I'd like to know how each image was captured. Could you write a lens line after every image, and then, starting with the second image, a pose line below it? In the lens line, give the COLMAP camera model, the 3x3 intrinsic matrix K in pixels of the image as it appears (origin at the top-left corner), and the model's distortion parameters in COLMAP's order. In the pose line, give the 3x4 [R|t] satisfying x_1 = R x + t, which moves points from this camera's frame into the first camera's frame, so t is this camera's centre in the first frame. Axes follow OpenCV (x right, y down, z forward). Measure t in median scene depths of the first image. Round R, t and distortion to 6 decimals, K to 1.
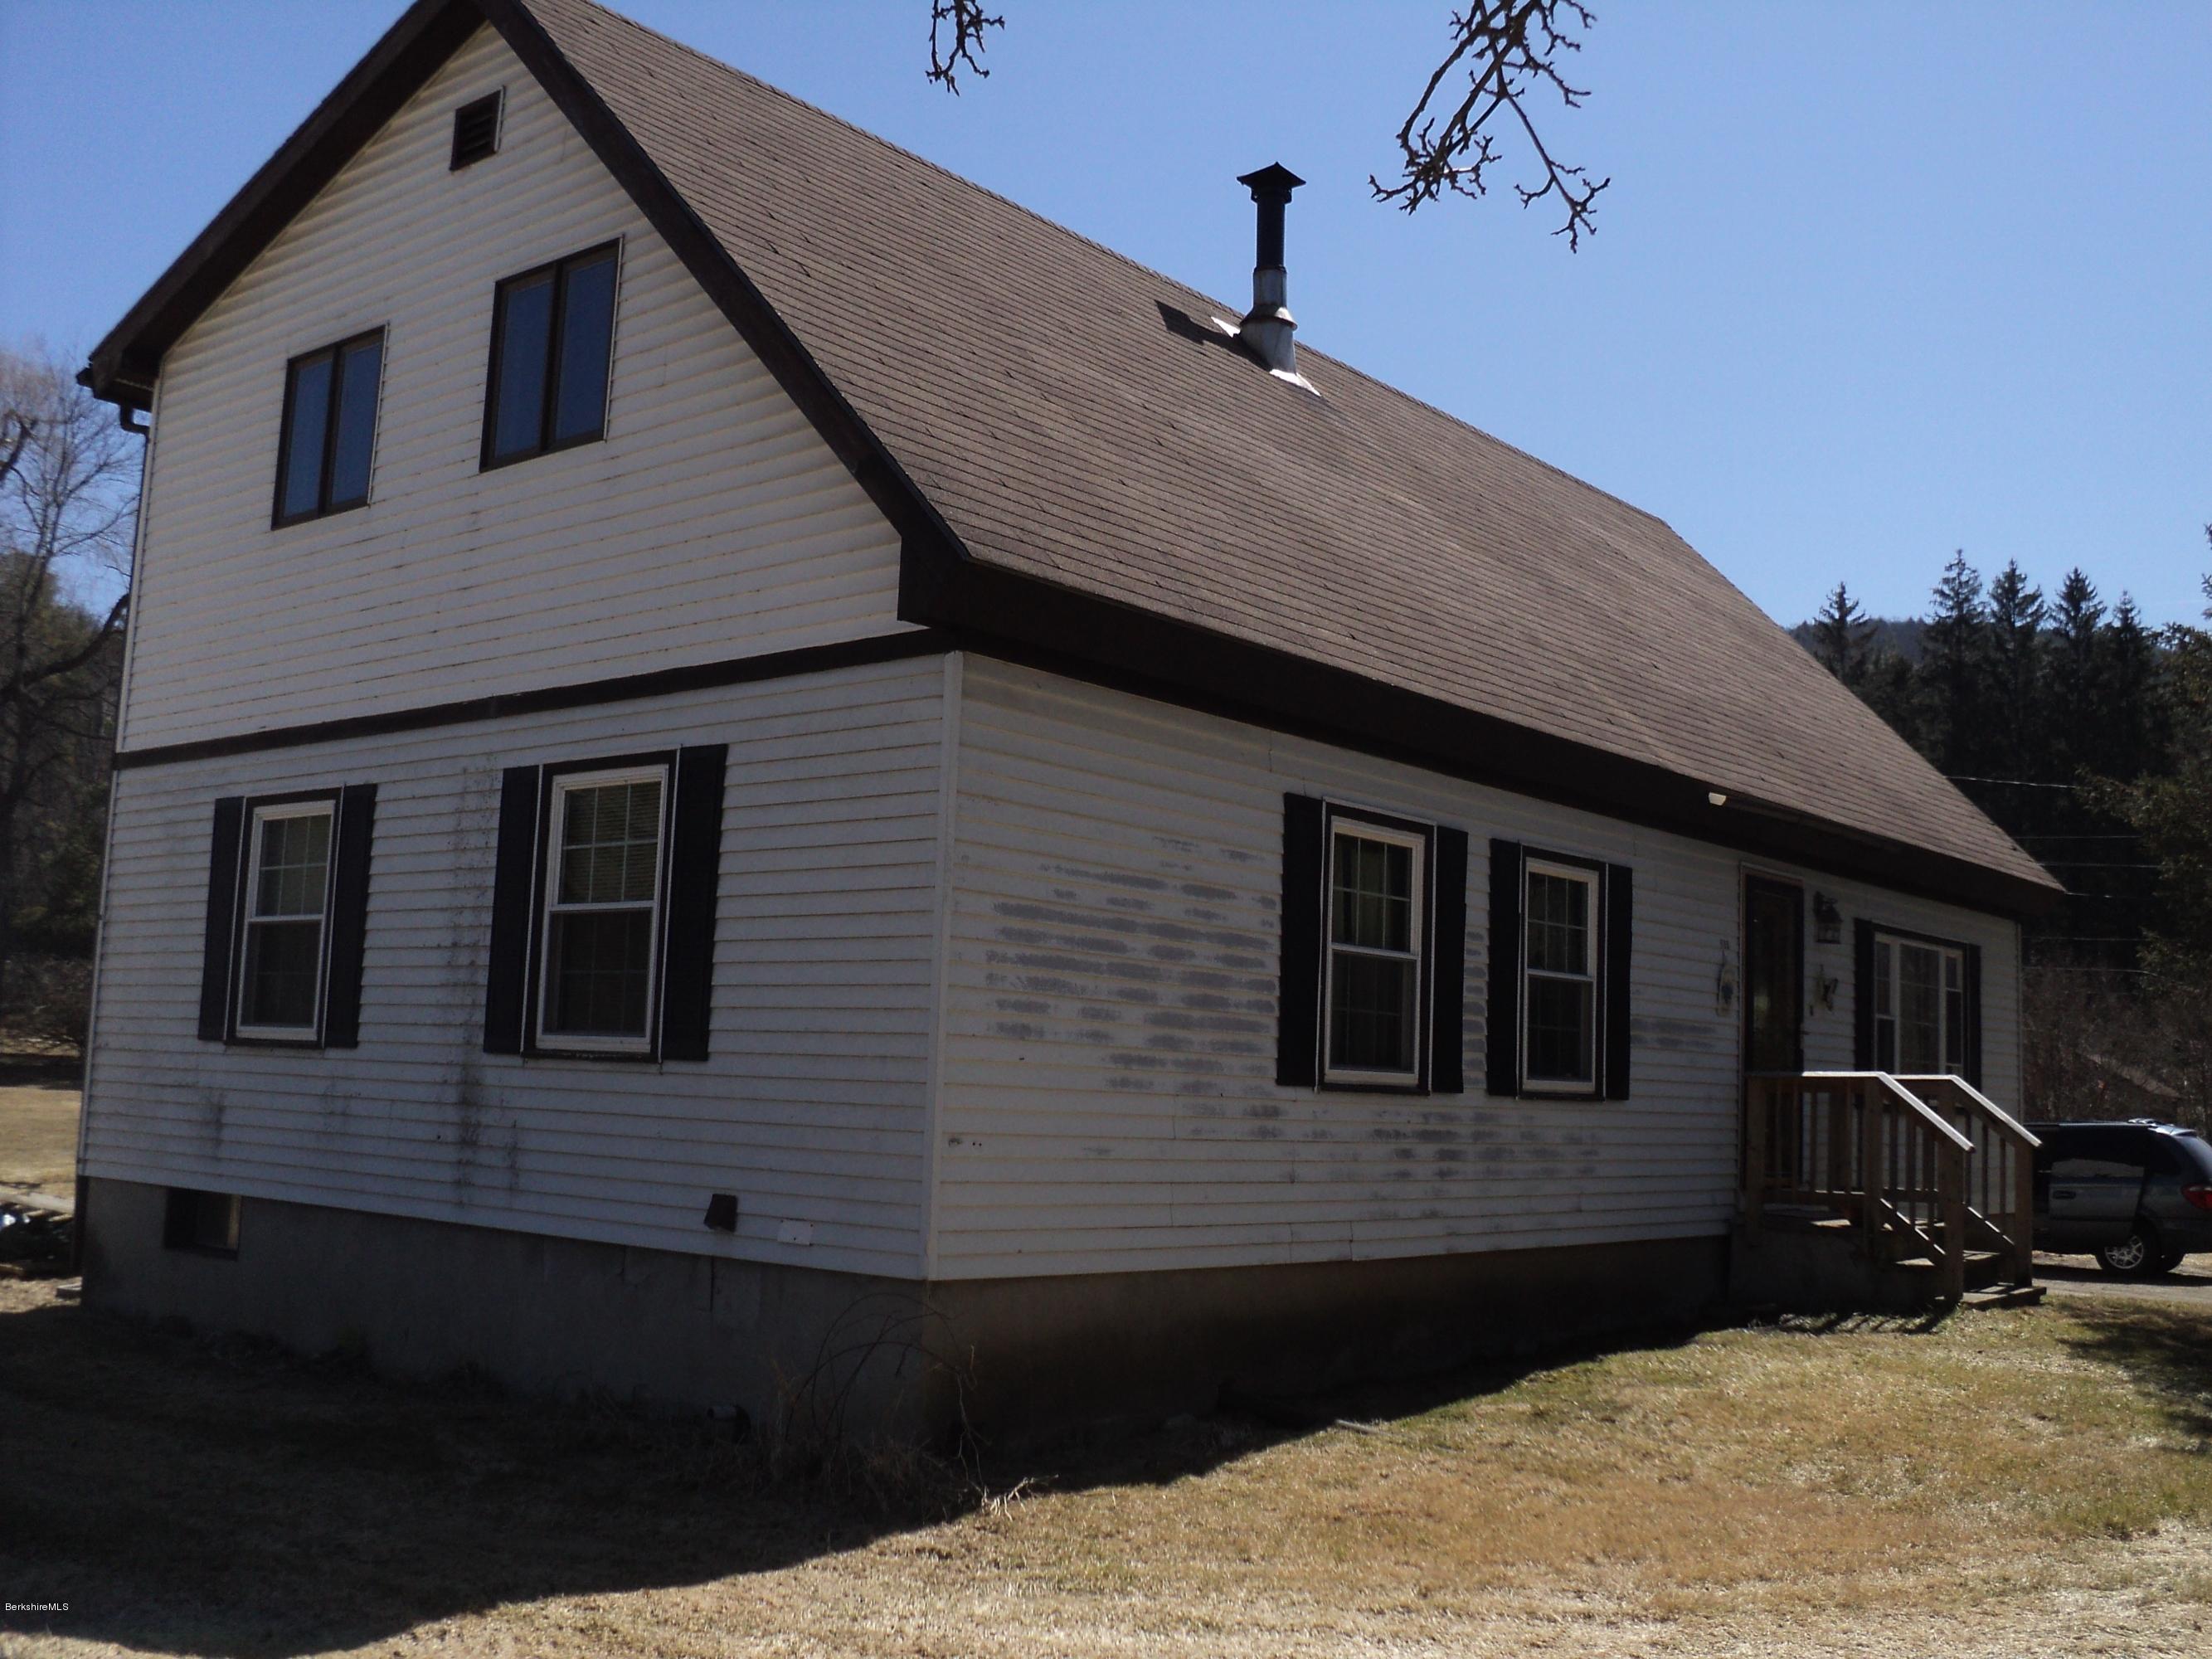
lens RADIAL K [[2265.2, 0, 1120.0], [0, 2265.2, 819.1], [0, 0, 1]] dist [-0.209025, 0.266044]
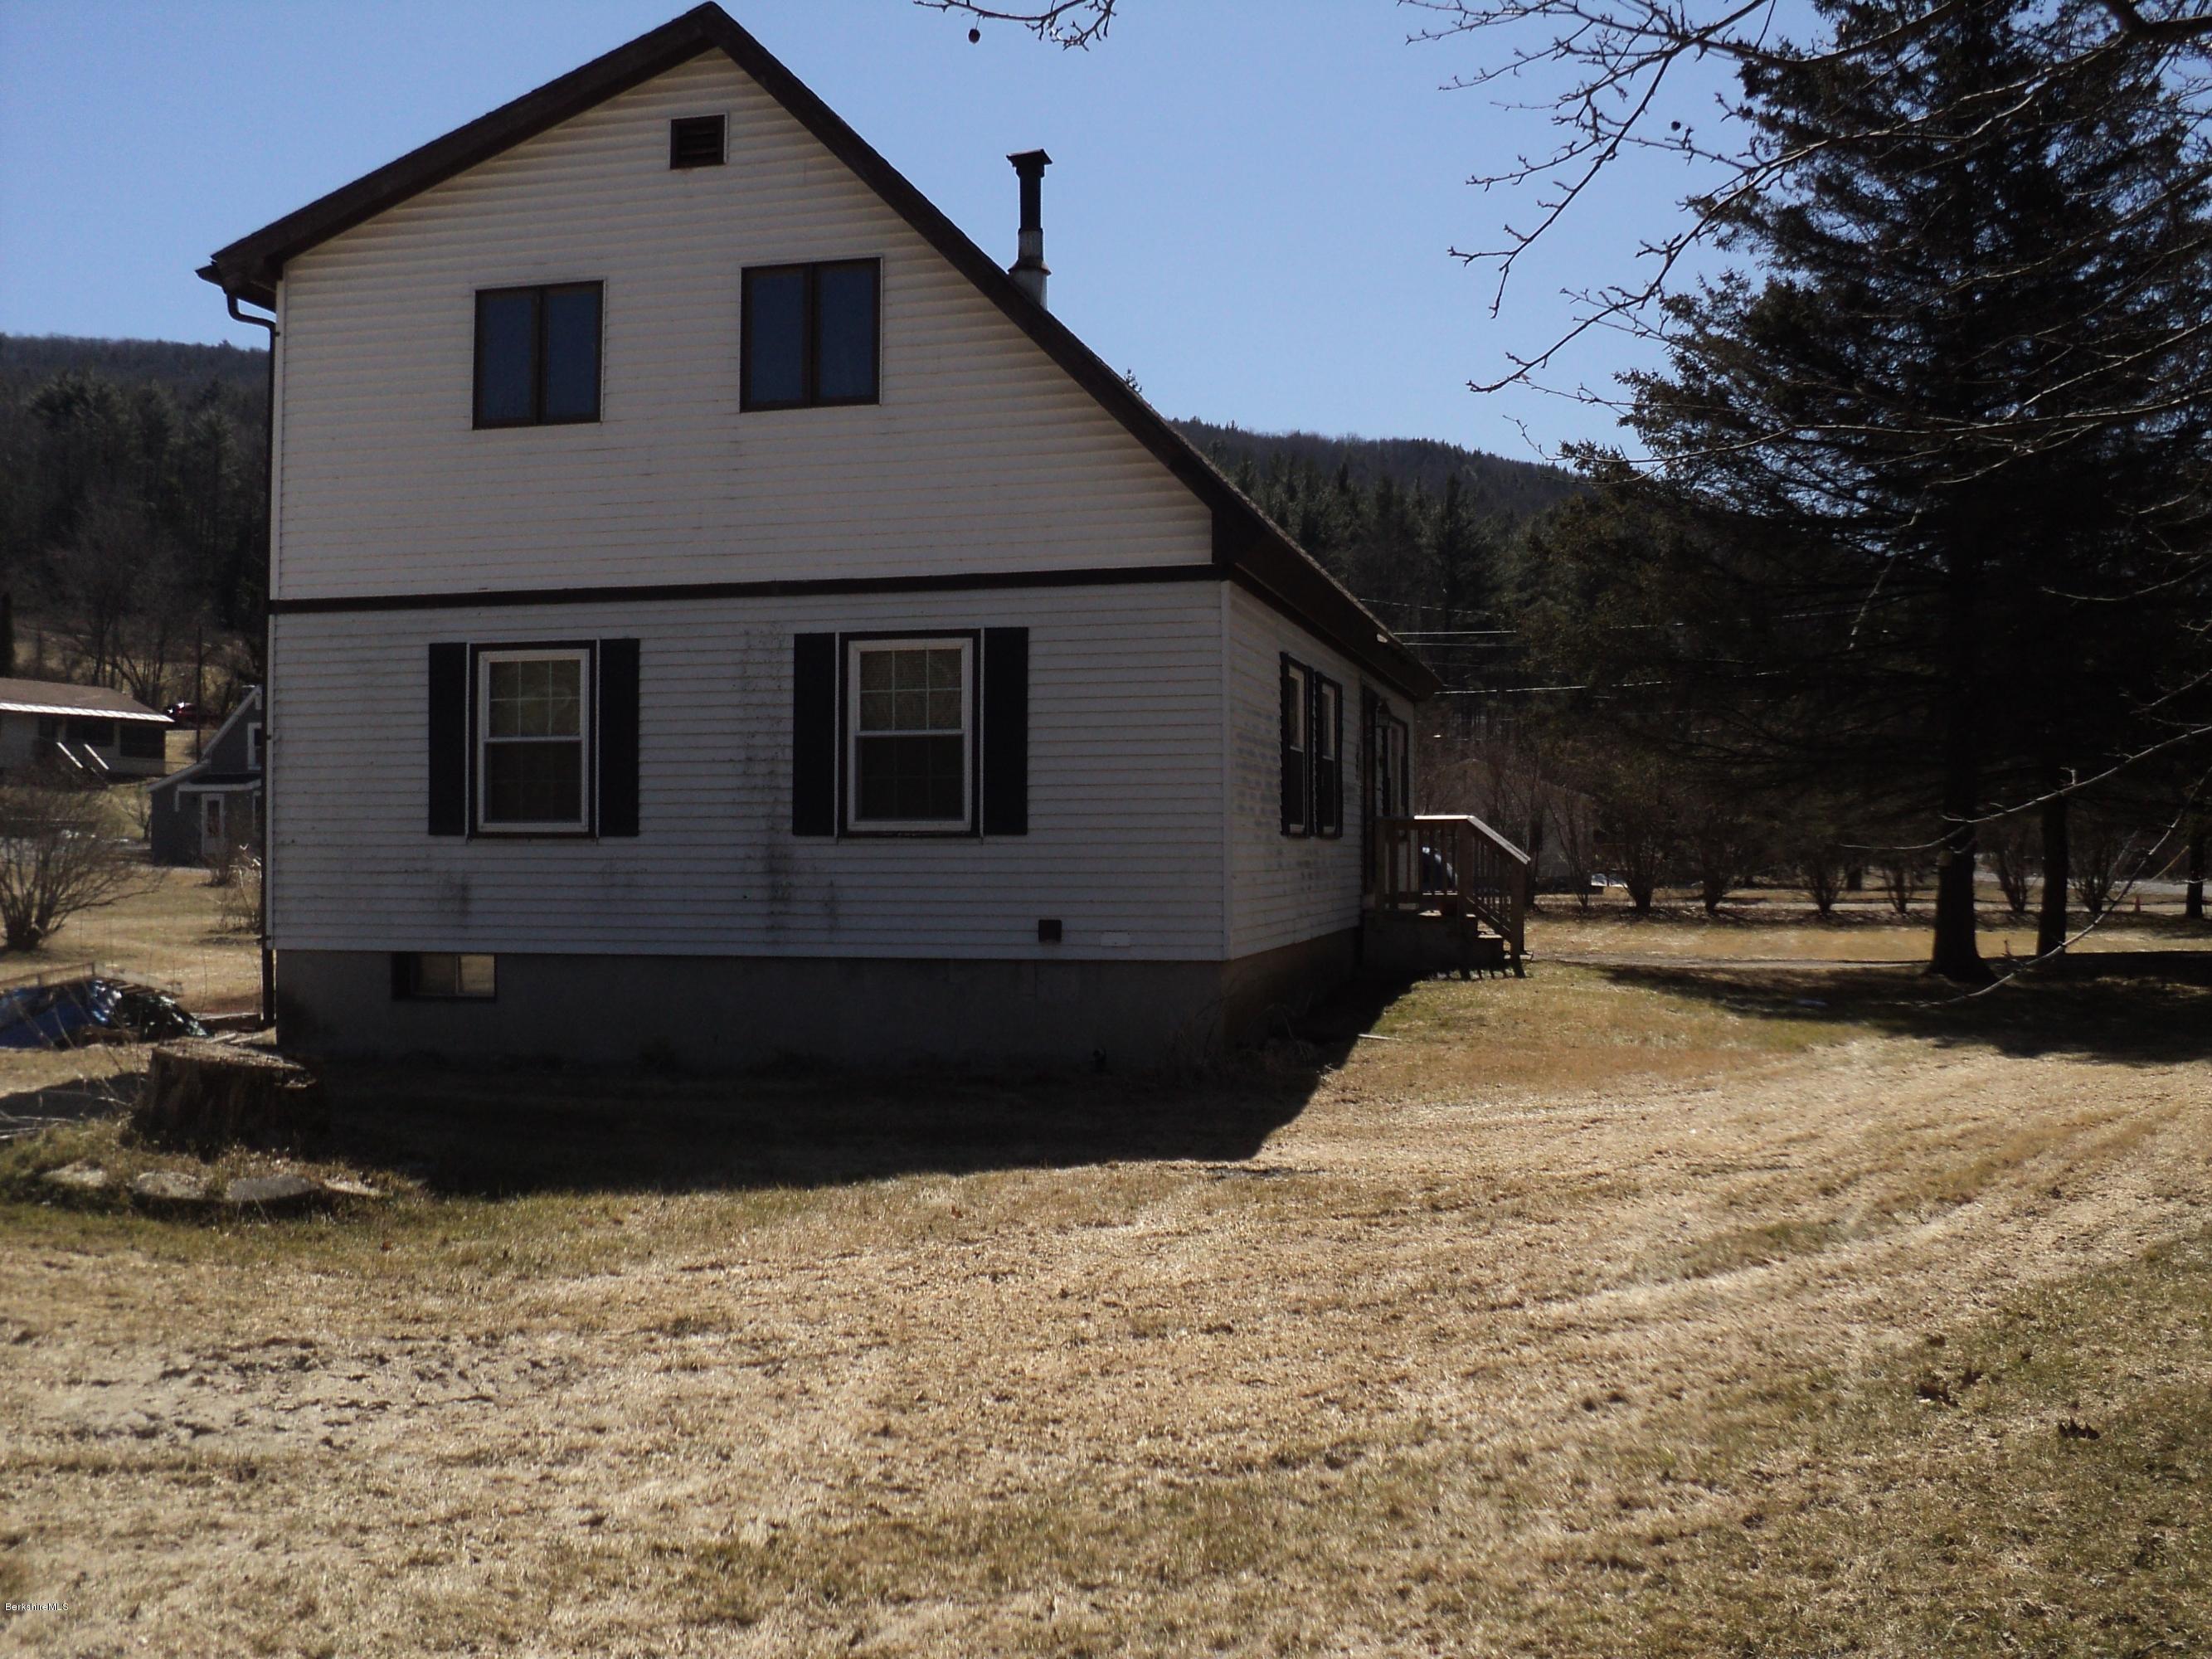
lens RADIAL K [[2265.2, 0, 1120.0], [0, 2265.2, 819.1], [0, 0, 1]] dist [-0.209025, 0.266044]
pose [[0.893433, -0.032861, 0.447993, -0.834059], [-0.020604, 0.993273, 0.113949, -0.082477], [-0.448724, -0.111036, 0.886746, -0.412487]]
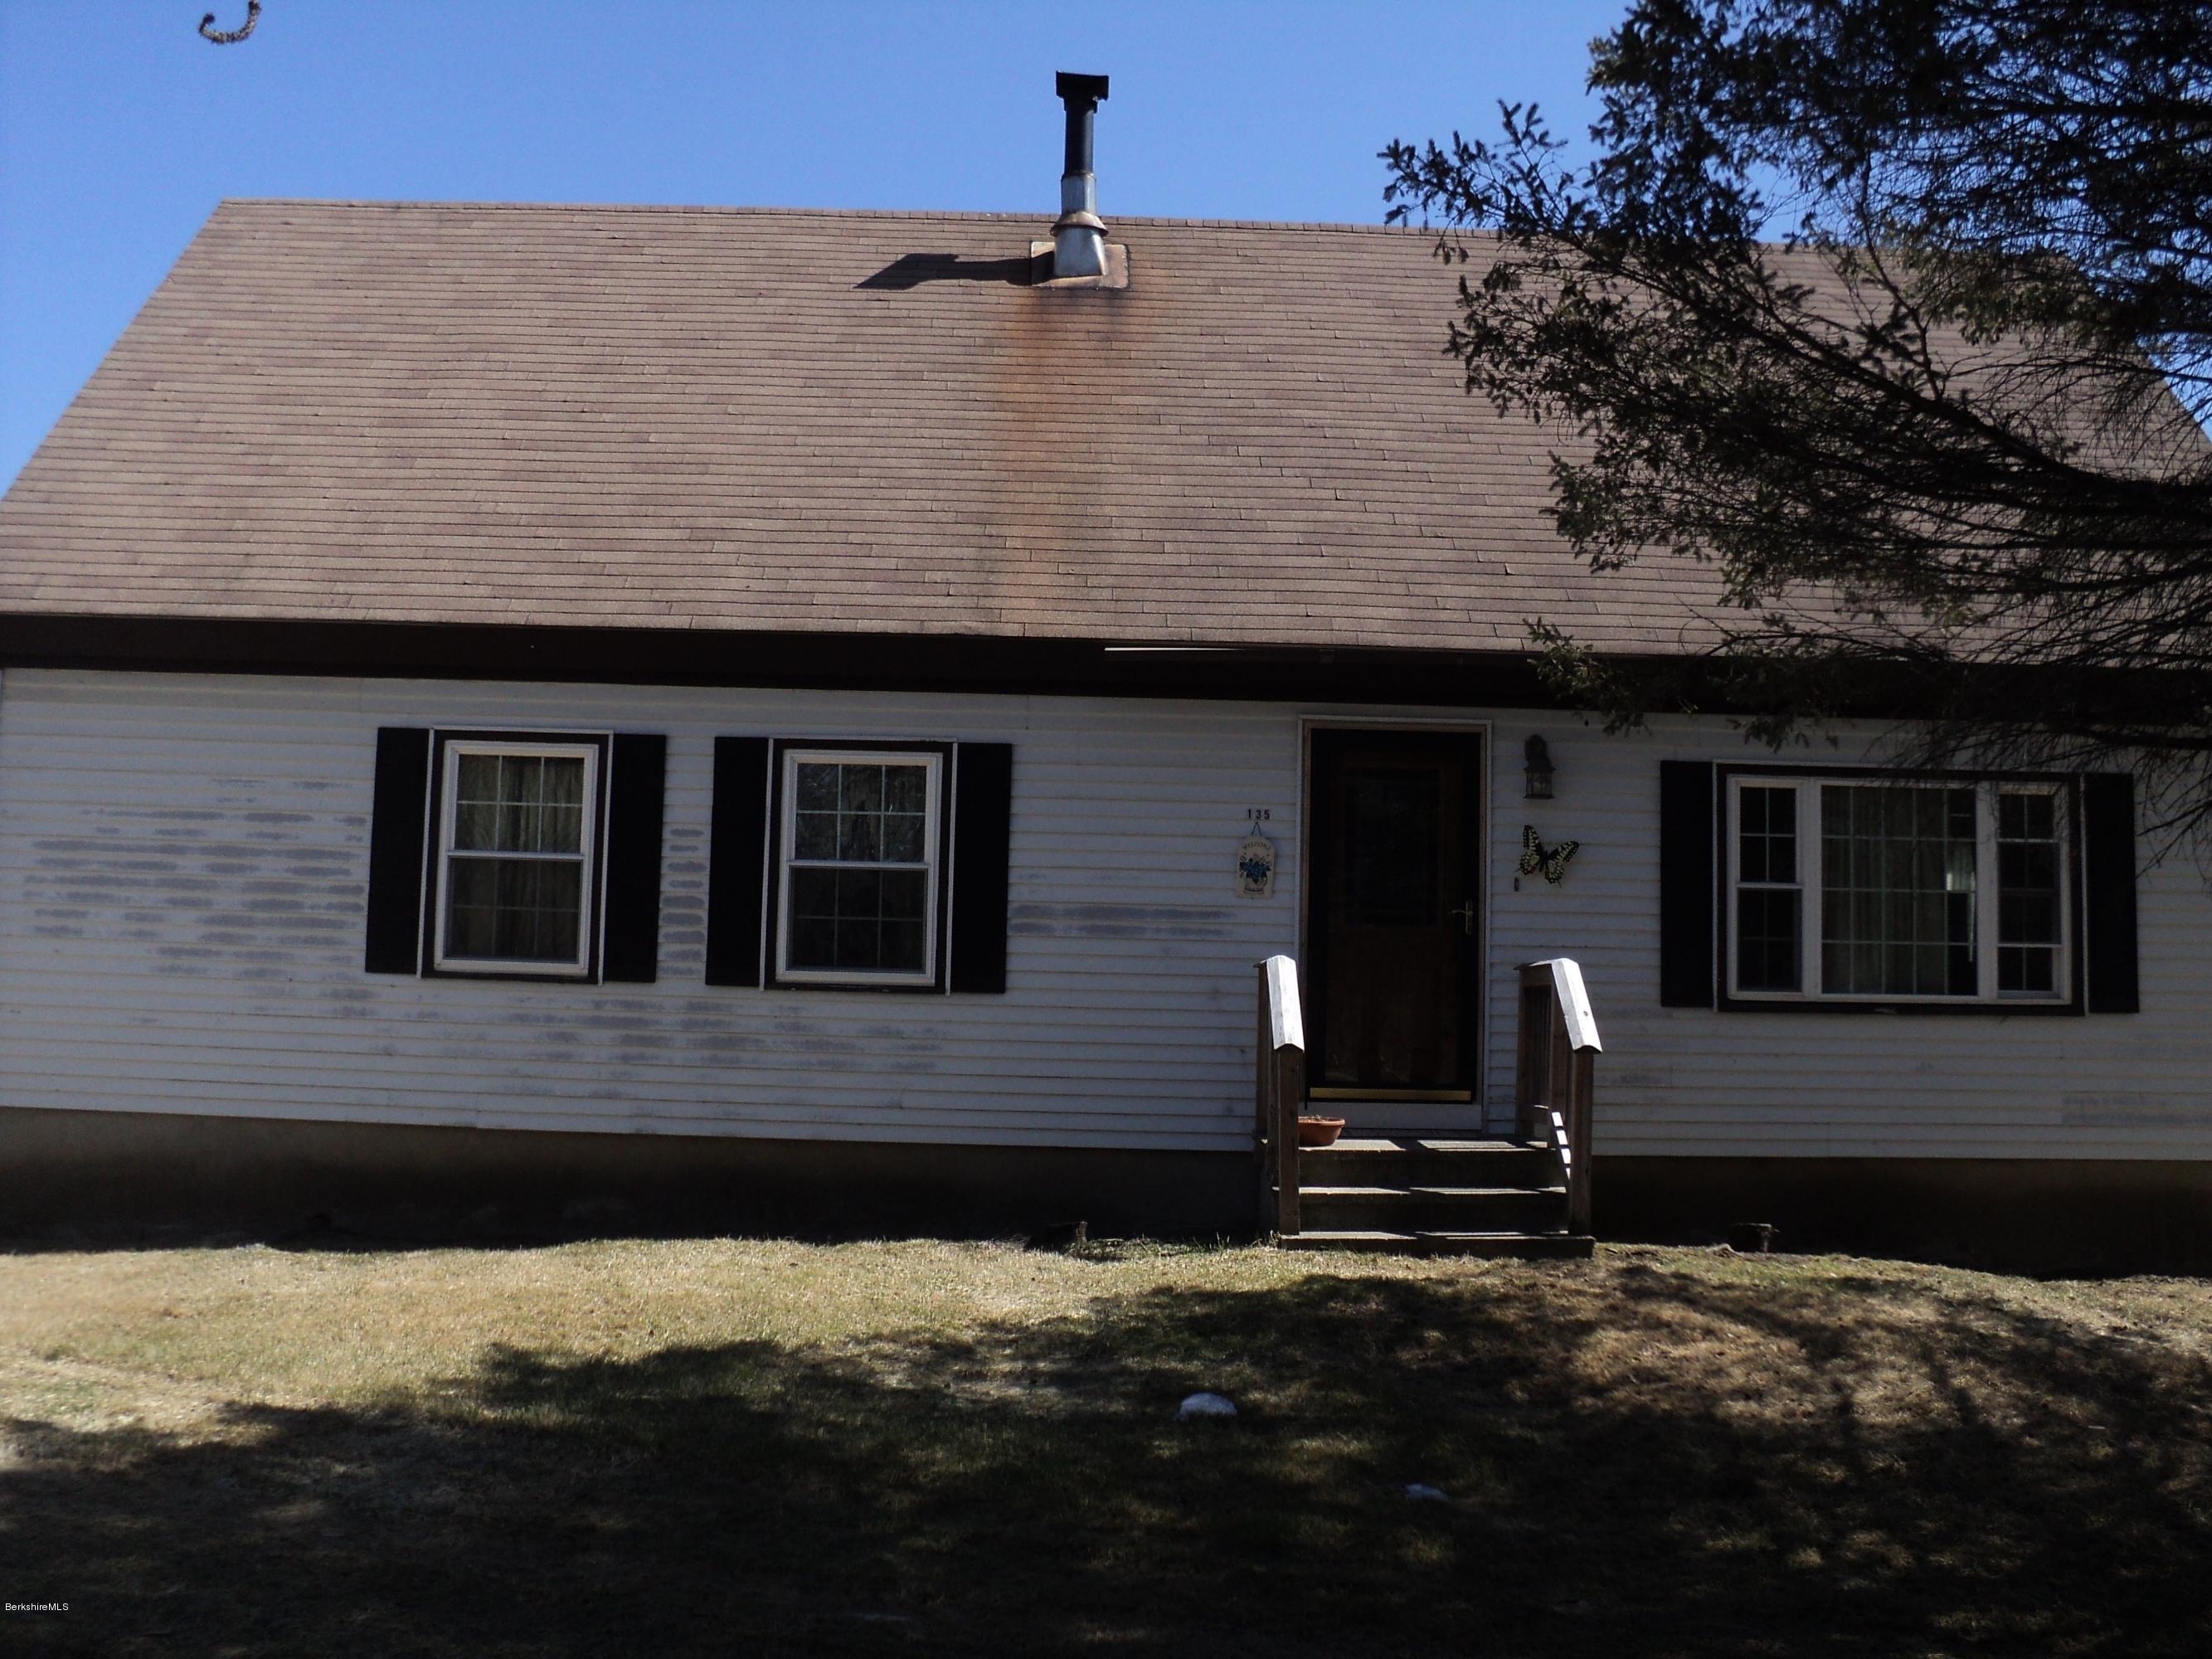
lens RADIAL K [[2265.2, 0, 1120.0], [0, 2265.2, 819.1], [0, 0, 1]] dist [-0.209025, 0.266044]
pose [[0.650205, -0.085565, -0.754926, 0.765695], [0.090138, 0.995308, -0.035176, 0.071531], [0.754393, -0.045176, 0.654866, 0.334907]]
